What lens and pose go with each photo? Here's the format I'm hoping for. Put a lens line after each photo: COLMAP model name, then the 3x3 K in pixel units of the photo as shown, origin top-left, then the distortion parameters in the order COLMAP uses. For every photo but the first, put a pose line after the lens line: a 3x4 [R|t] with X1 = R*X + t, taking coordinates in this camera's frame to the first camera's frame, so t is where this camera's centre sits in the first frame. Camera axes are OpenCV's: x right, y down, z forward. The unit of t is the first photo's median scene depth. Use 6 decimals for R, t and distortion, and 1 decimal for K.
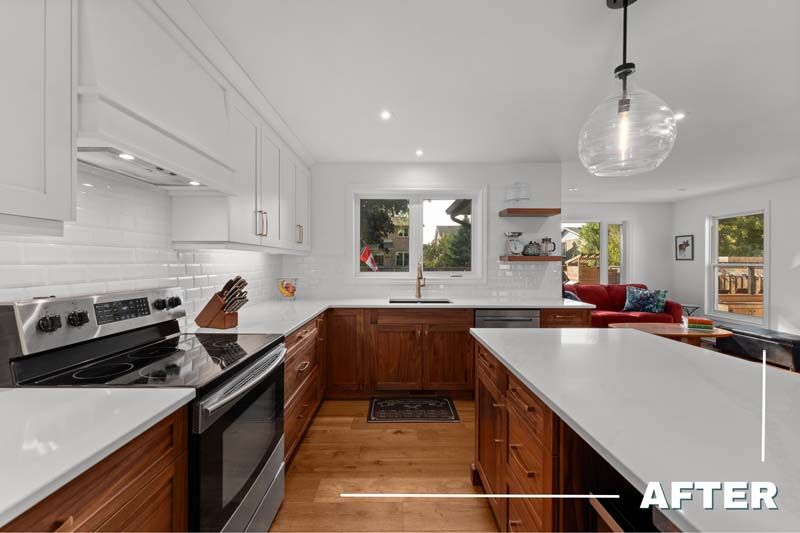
lens RADIAL K [[321.0, 0, 398.3], [0, 321.0, 262.0], [0, 0, 1]] dist [-0.000295, -0.000150]
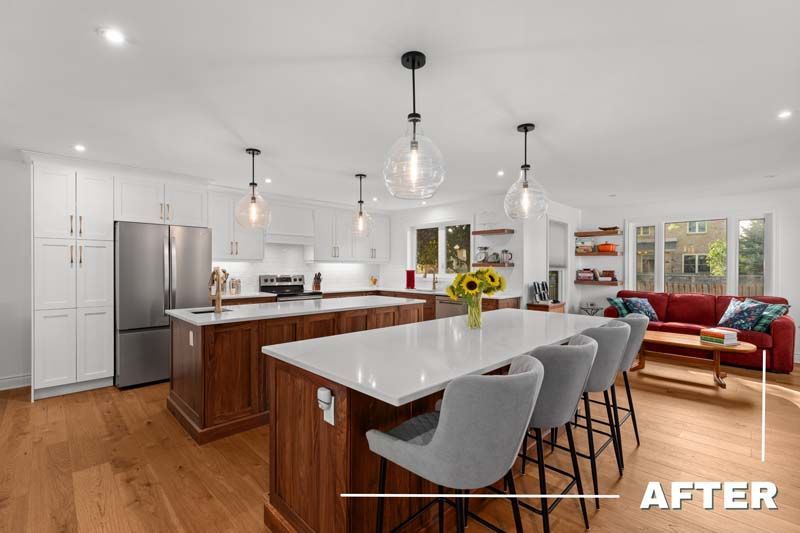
lens RADIAL K [[355.8, 0, 398.2], [0, 355.8, 268.8], [0, 0, 1]] dist [0.000467, -0.000176]
pose [[0.698177, 0.003617, -0.715916, 1.795401], [-0.001418, 0.999992, 0.003669, 0.001155], [0.715924, -0.001547, 0.698177, -0.565334]]
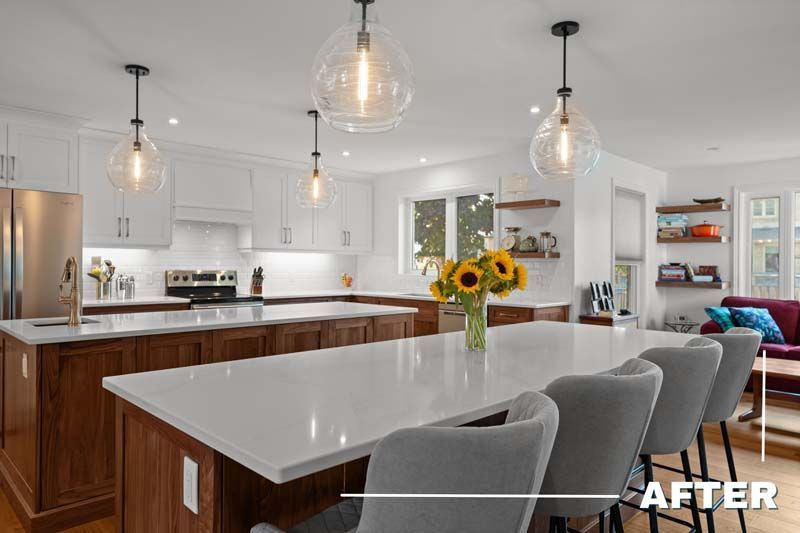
lens RADIAL K [[531.8, 0, 401.2], [0, 531.8, 264.1], [0, 0, 1]] dist [0.000349, -0.000286]
pose [[0.698442, 0.002136, -0.715664, 1.794633], [-0.004761, 0.999987, -0.001662, 0.026018], [0.715651, 0.004568, 0.698443, -0.445551]]
